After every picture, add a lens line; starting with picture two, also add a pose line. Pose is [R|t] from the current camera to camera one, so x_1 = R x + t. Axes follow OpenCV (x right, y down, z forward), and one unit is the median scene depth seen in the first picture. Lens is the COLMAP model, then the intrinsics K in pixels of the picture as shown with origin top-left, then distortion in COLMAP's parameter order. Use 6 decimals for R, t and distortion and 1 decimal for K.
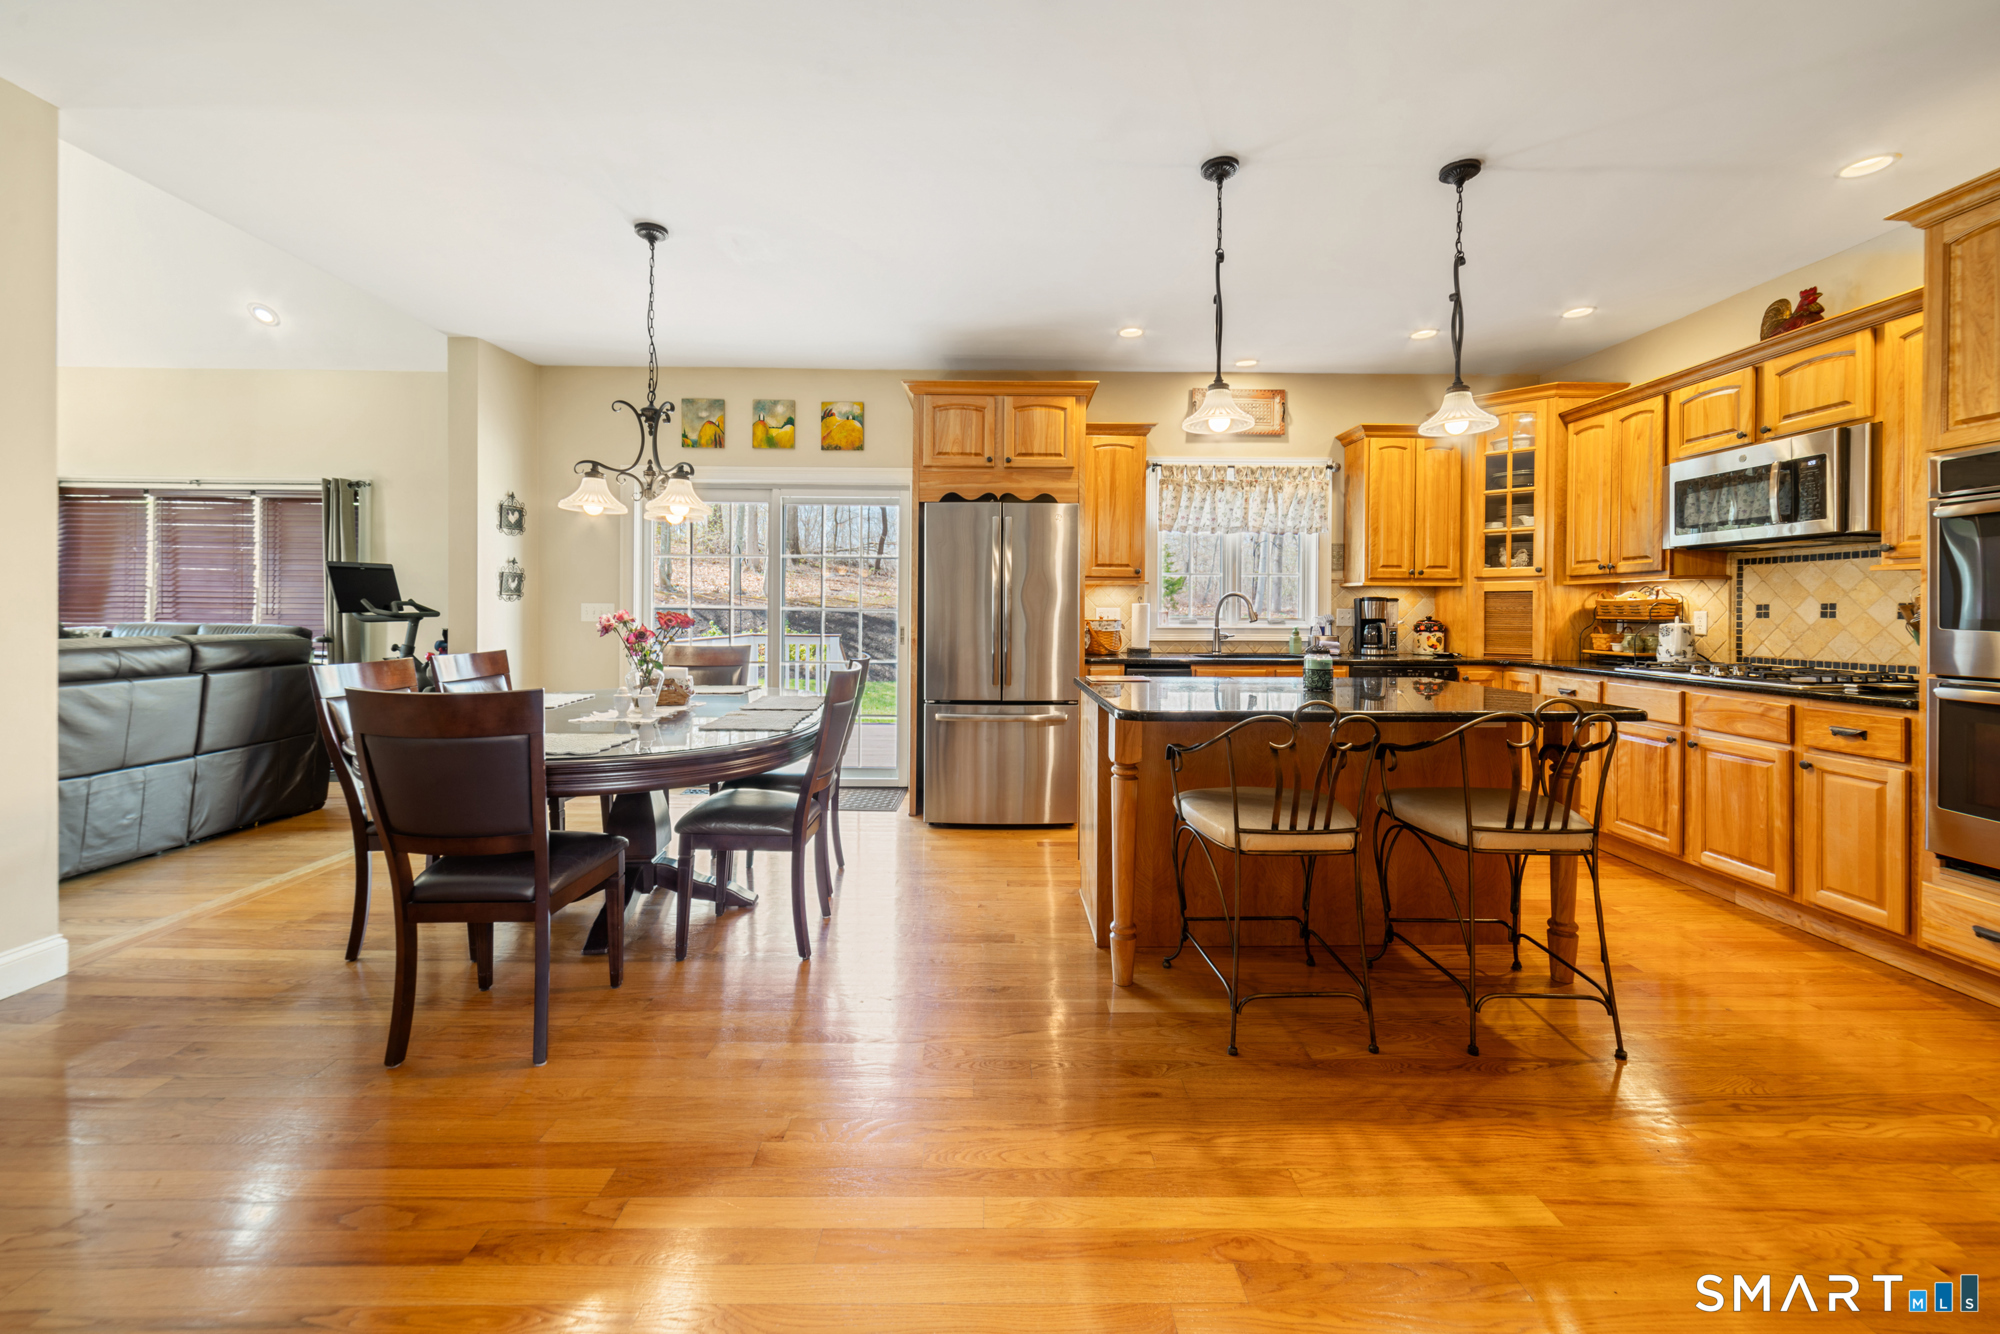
lens RADIAL K [[794.6, 0, 993.3], [0, 794.6, 614.7], [0, 0, 1]] dist [0.001540, 0.000349]
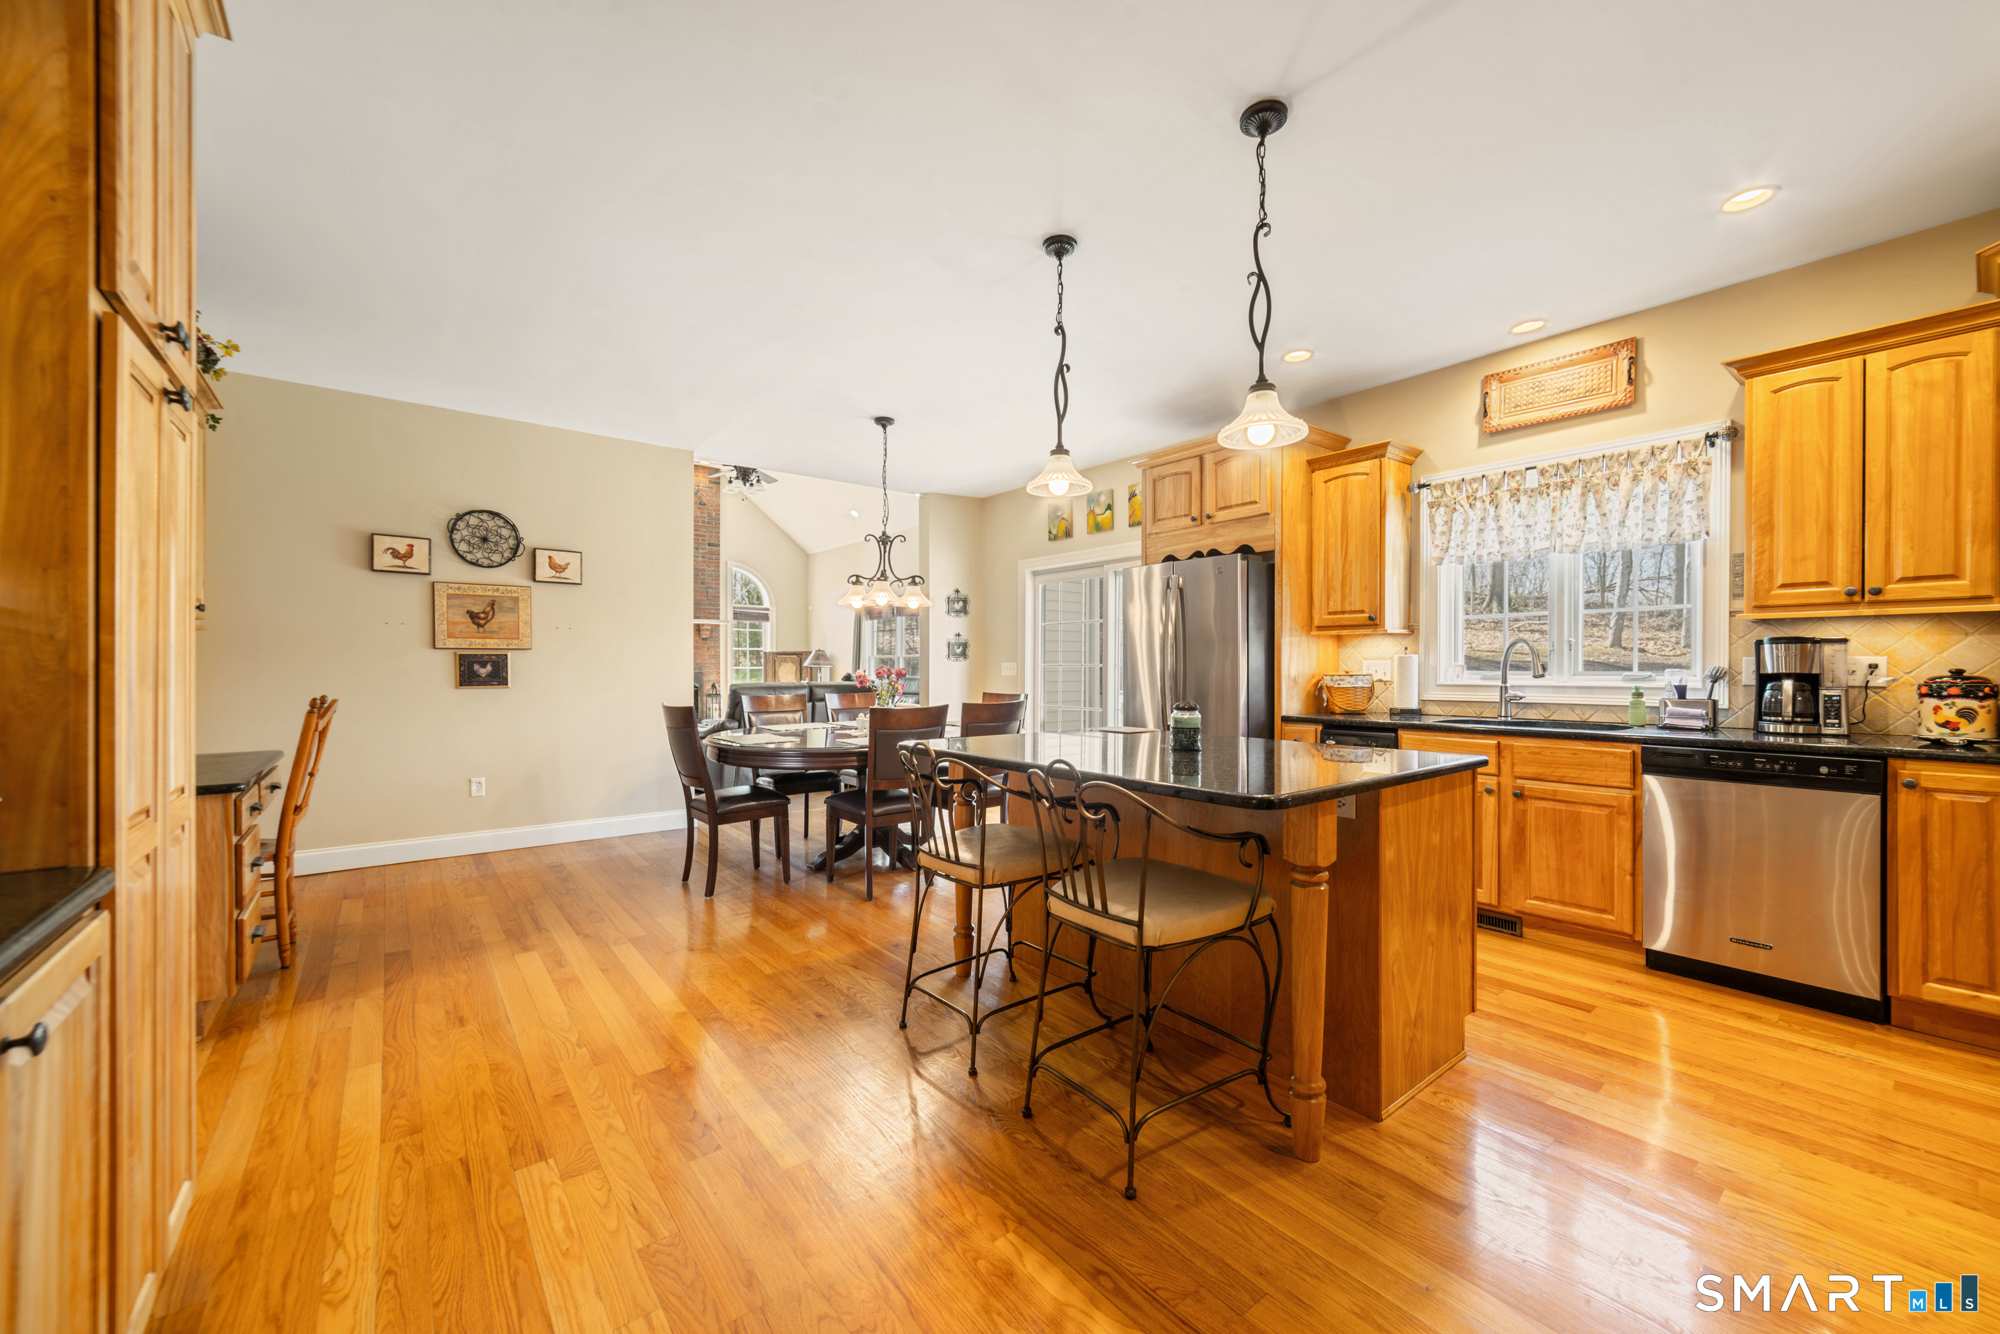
lens RADIAL K [[759.9, 0, 1000.0], [0, 759.9, 667.0], [0, 0, 1]] dist [0.000274, 0.000275]
pose [[0.619065, -0.006443, -0.785313, 0.635346], [0.004443, 0.999979, -0.004701, 0.000534], [0.785327, -0.000579, 0.619081, 0.199689]]
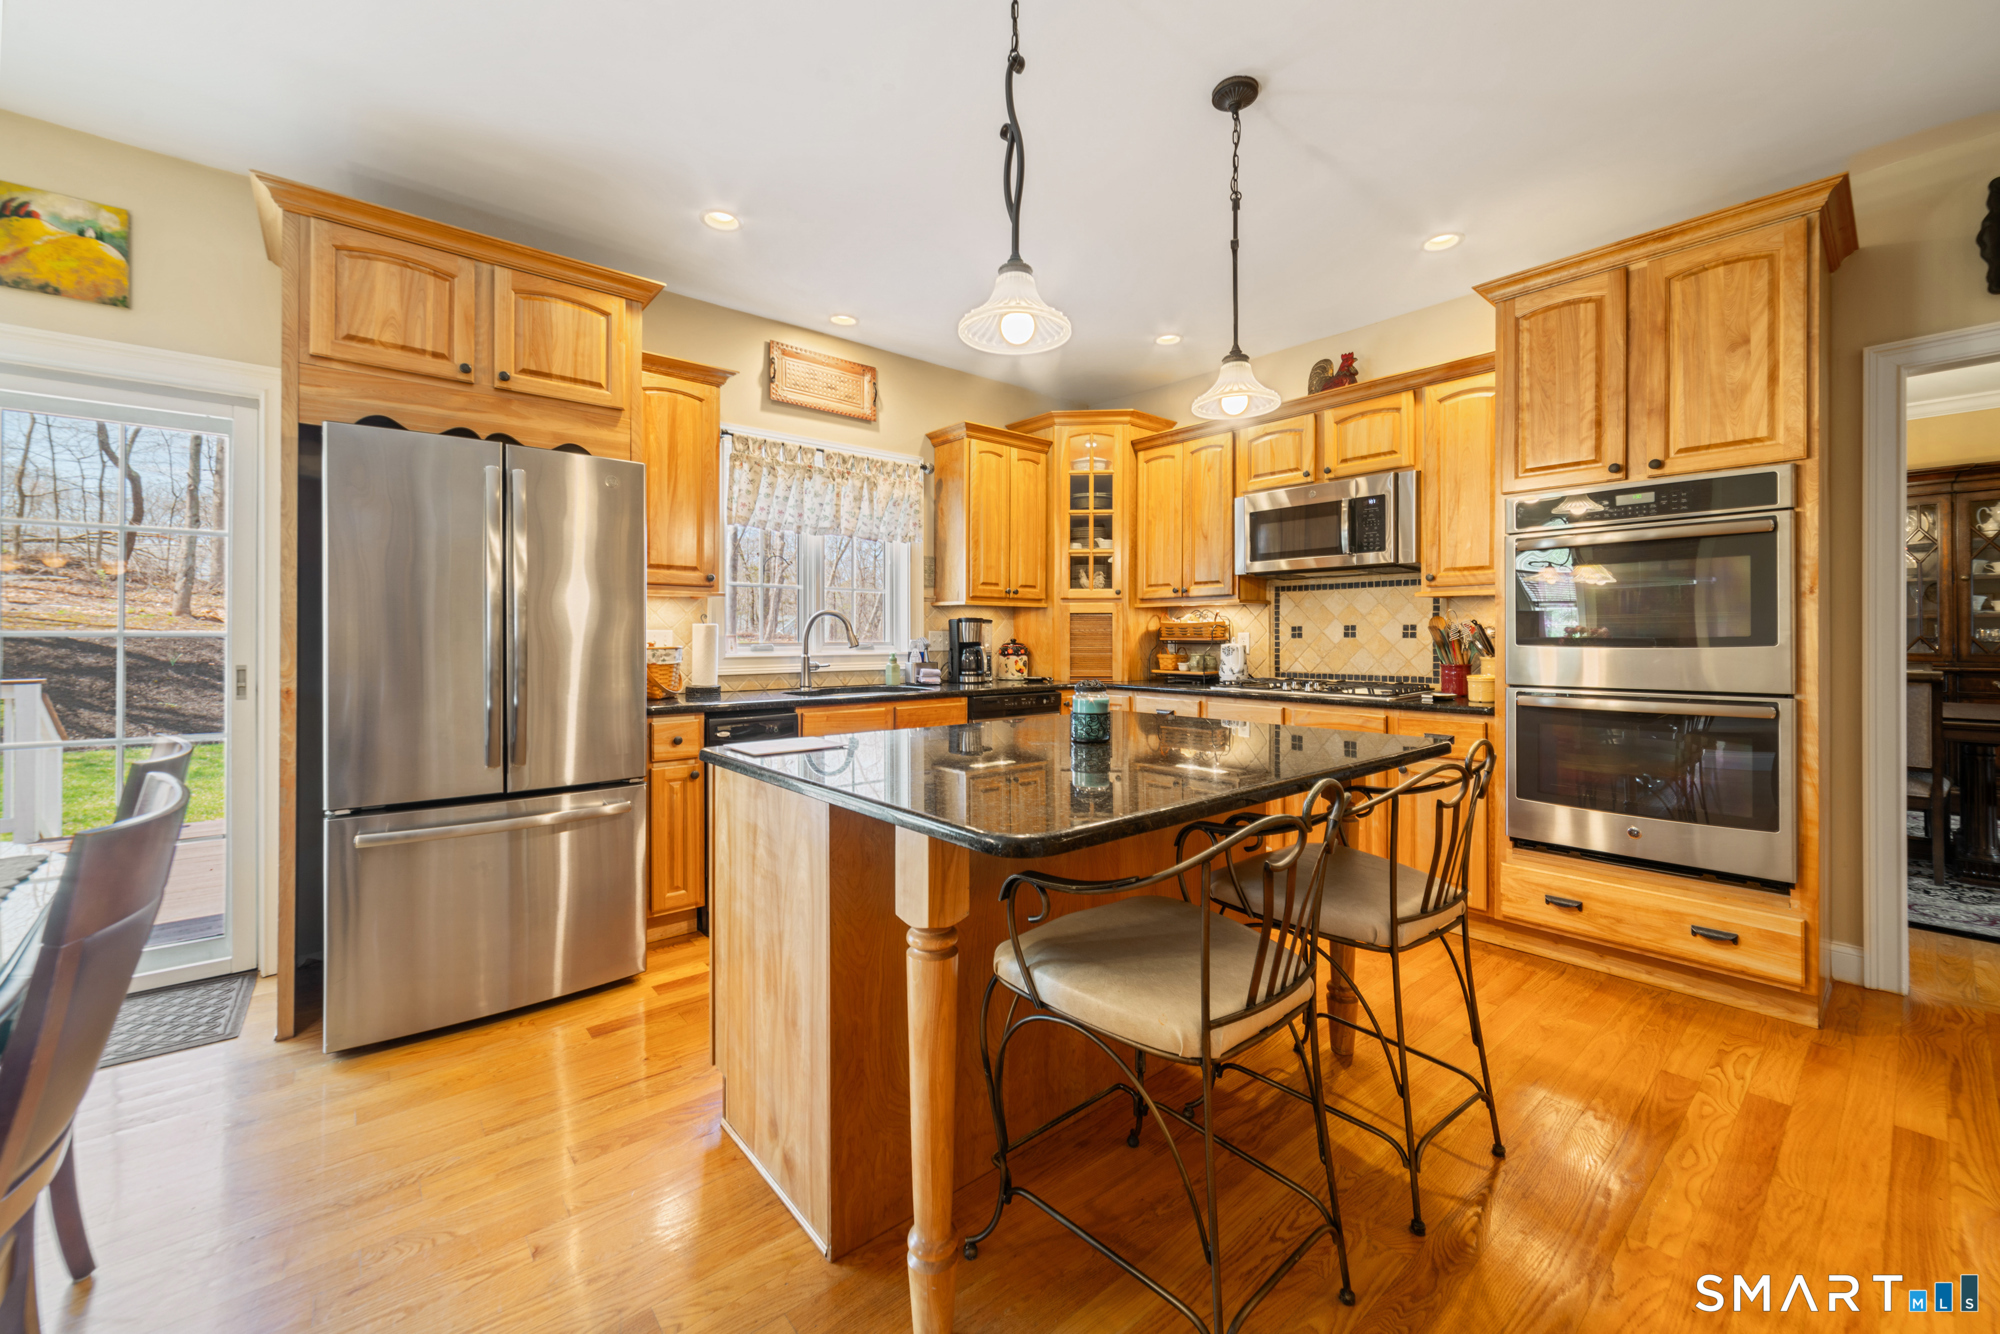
lens RADIAL K [[791.8, 0, 999.5], [0, 791.8, 638.0], [0, 0, 1]] dist [-0.000132, 0.000382]
pose [[0.768466, -0.006033, 0.639862, -0.076990], [0.007297, 0.999973, 0.000665, 0.000077], [-0.639849, 0.004158, 0.768490, 0.331223]]
